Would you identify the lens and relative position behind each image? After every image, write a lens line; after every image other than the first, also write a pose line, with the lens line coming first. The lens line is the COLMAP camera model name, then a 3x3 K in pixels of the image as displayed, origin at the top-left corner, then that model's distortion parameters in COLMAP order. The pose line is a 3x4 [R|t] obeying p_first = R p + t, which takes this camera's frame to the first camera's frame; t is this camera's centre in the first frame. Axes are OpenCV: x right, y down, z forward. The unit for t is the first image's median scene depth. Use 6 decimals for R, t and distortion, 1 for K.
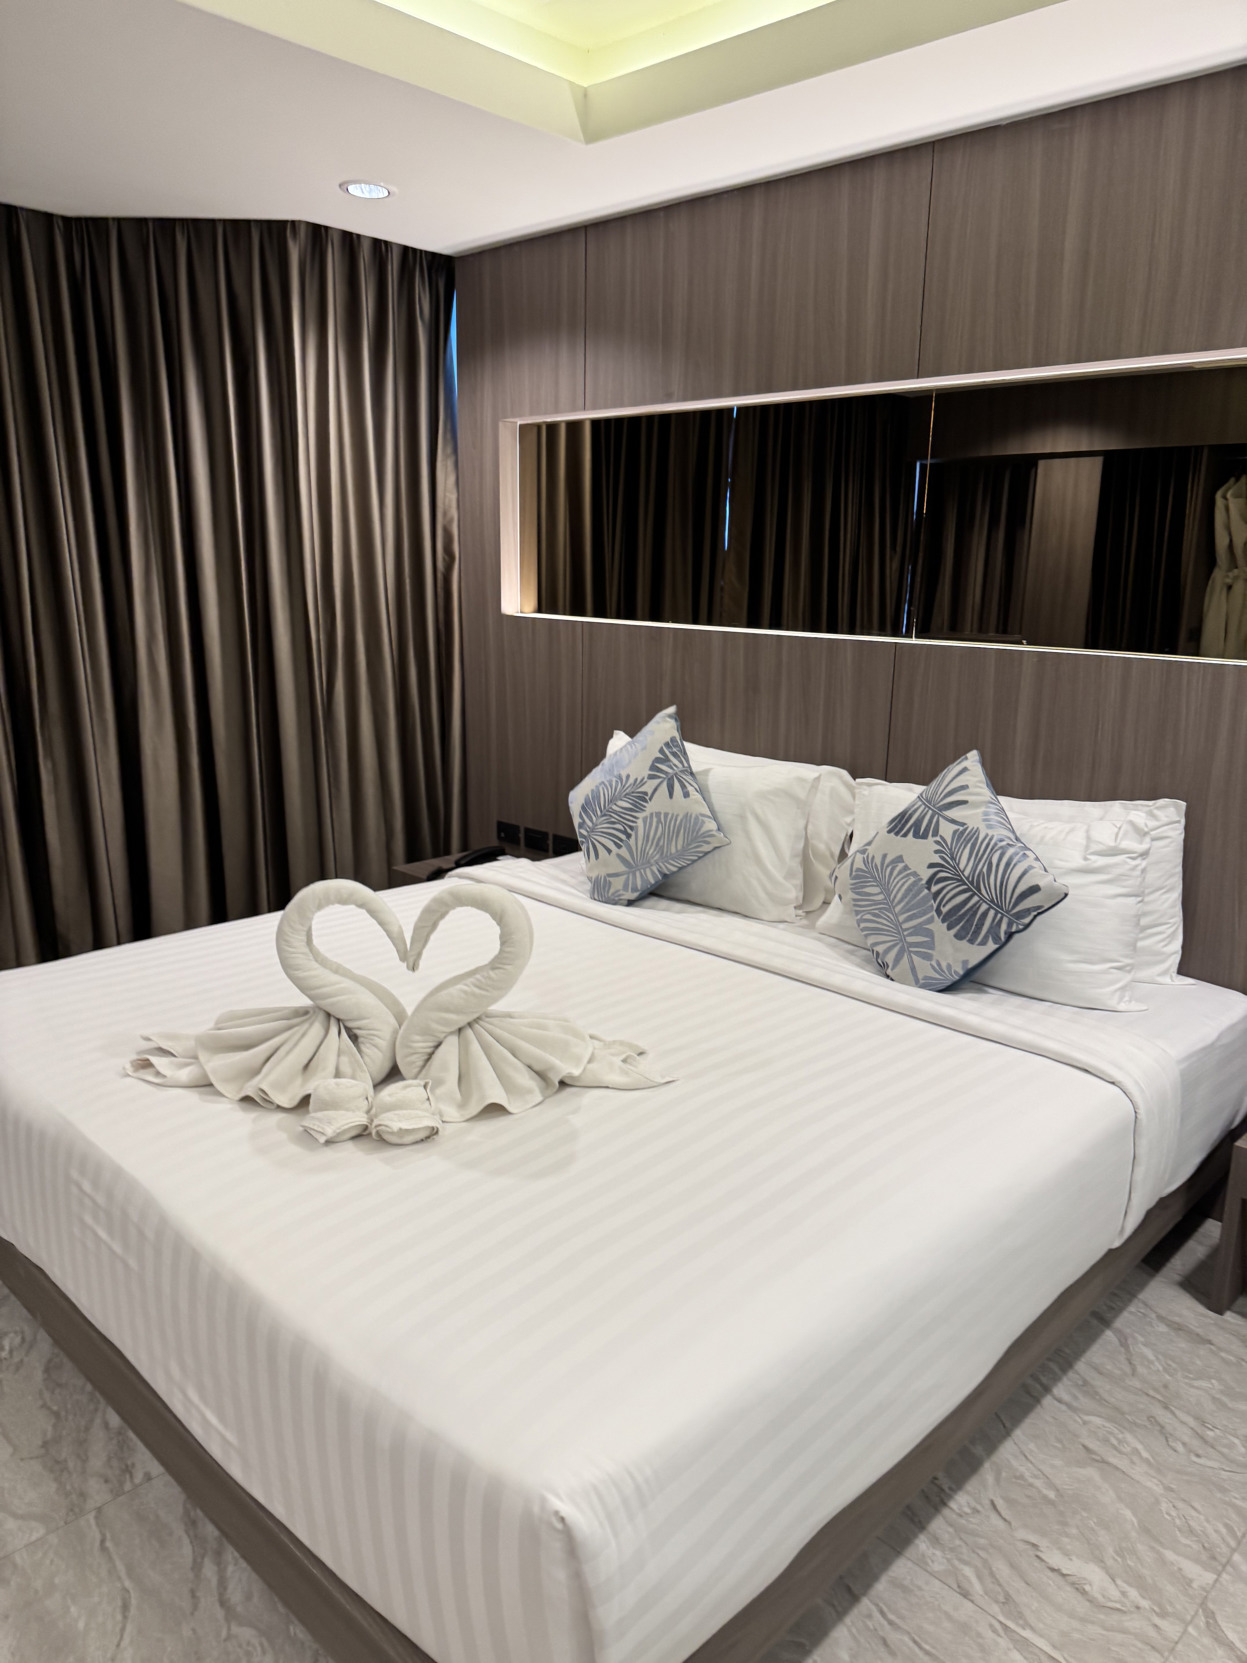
lens RADIAL K [[1193.1, 0, 623.5], [0, 1193.1, 831.5], [0, 0, 1]] dist [-0.002340, 0.001649]
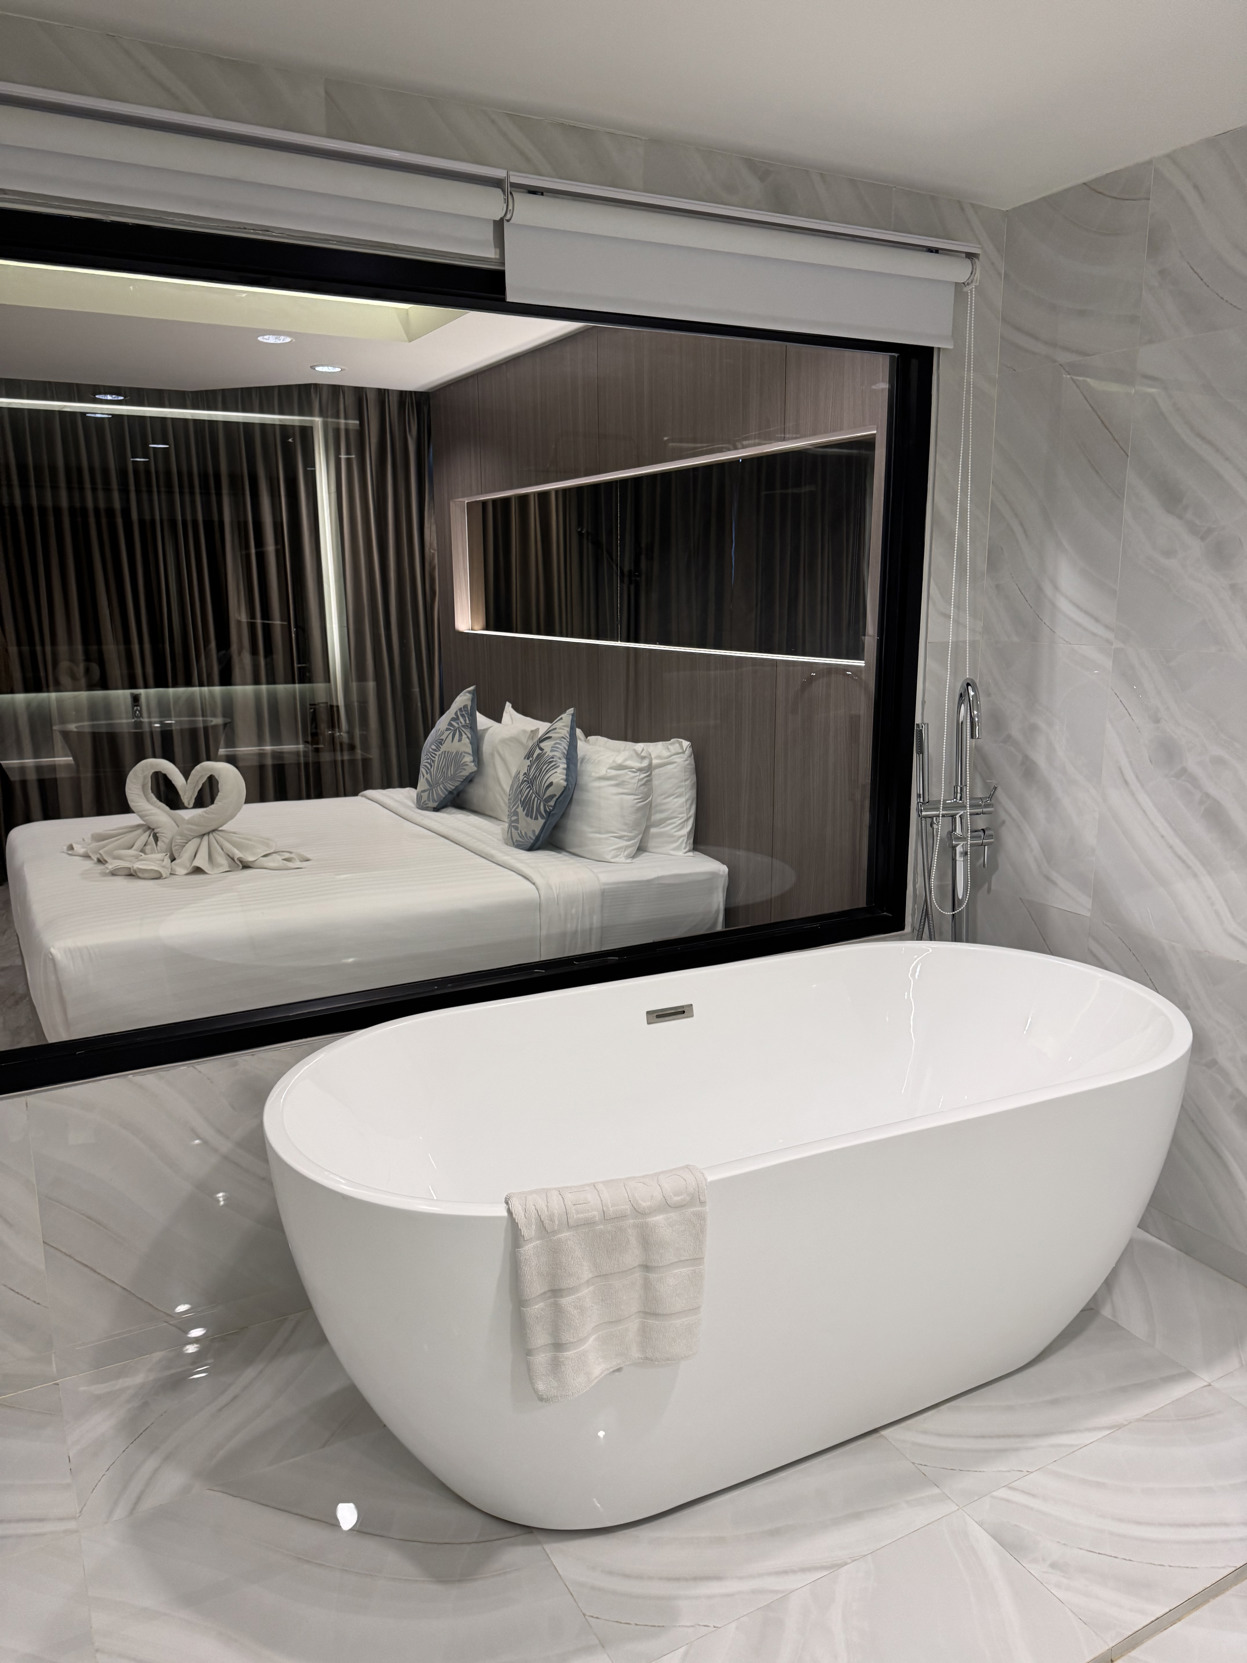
lens RADIAL K [[1193.1, 0, 623.5], [0, 1193.1, 831.5], [0, 0, 1]] dist [-0.002340, 0.001649]
pose [[0.954931, 0.033477, -0.294933, 0.829054], [-0.039961, 0.999073, -0.015986, 0.121646], [0.294124, 0.027051, 0.955384, -0.506258]]
